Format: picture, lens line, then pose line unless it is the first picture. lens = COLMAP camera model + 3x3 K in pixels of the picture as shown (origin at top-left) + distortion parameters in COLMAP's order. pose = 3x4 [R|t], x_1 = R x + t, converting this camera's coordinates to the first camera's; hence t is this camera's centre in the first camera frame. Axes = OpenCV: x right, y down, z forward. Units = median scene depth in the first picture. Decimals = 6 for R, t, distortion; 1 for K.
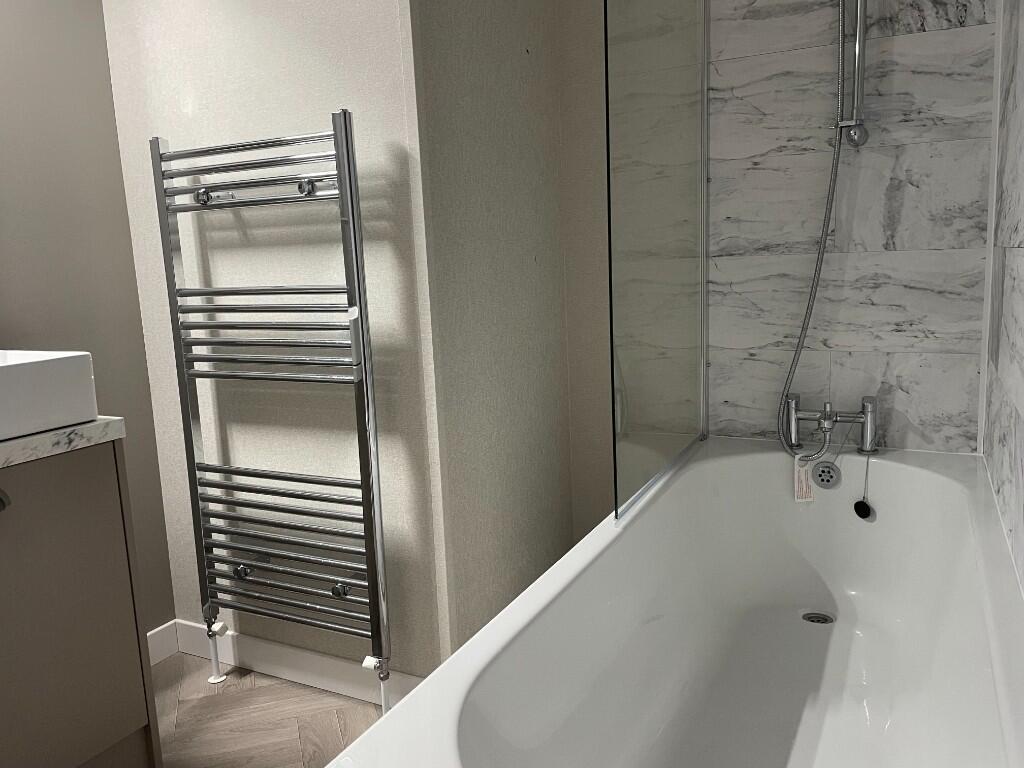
lens RADIAL K [[782.2, 0, 509.6], [0, 782.2, 384.1], [0, 0, 1]] dist [0.068375, -0.067053]
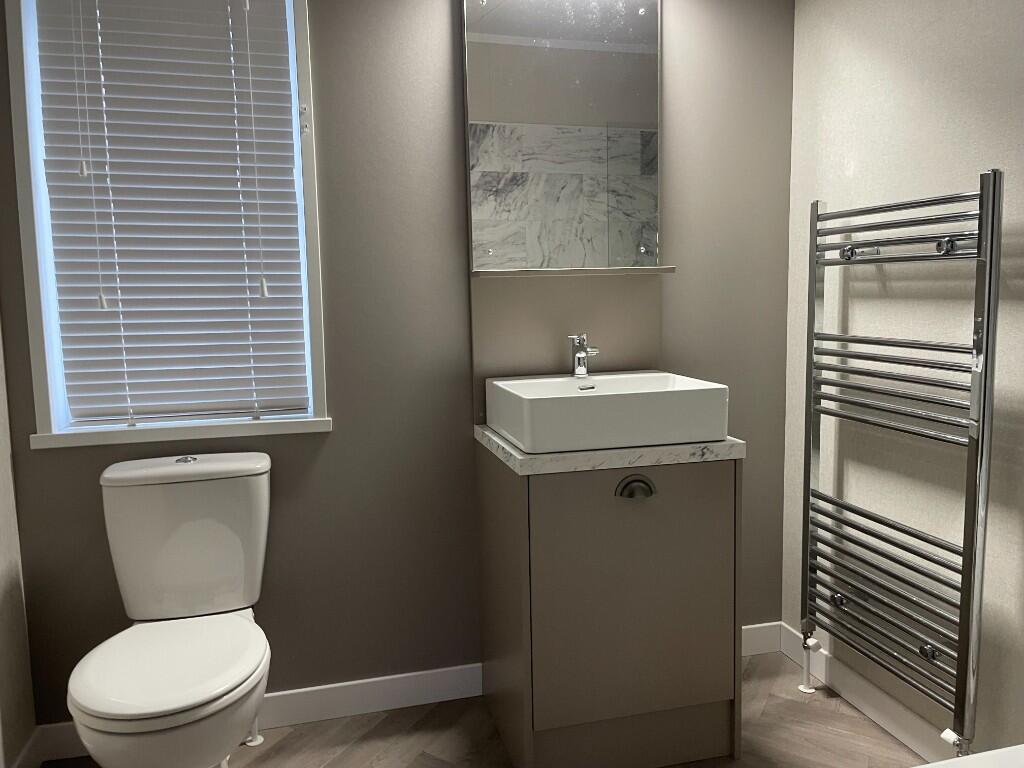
lens RADIAL K [[782.2, 0, 512.6], [0, 782.2, 379.4], [0, 0, 1]] dist [0.068375, -0.067053]
pose [[0.675587, 0.116734, -0.727981, 0.113193], [-0.128425, 0.990924, 0.039715, -0.045451], [0.726009, 0.066660, 0.684446, -0.073130]]
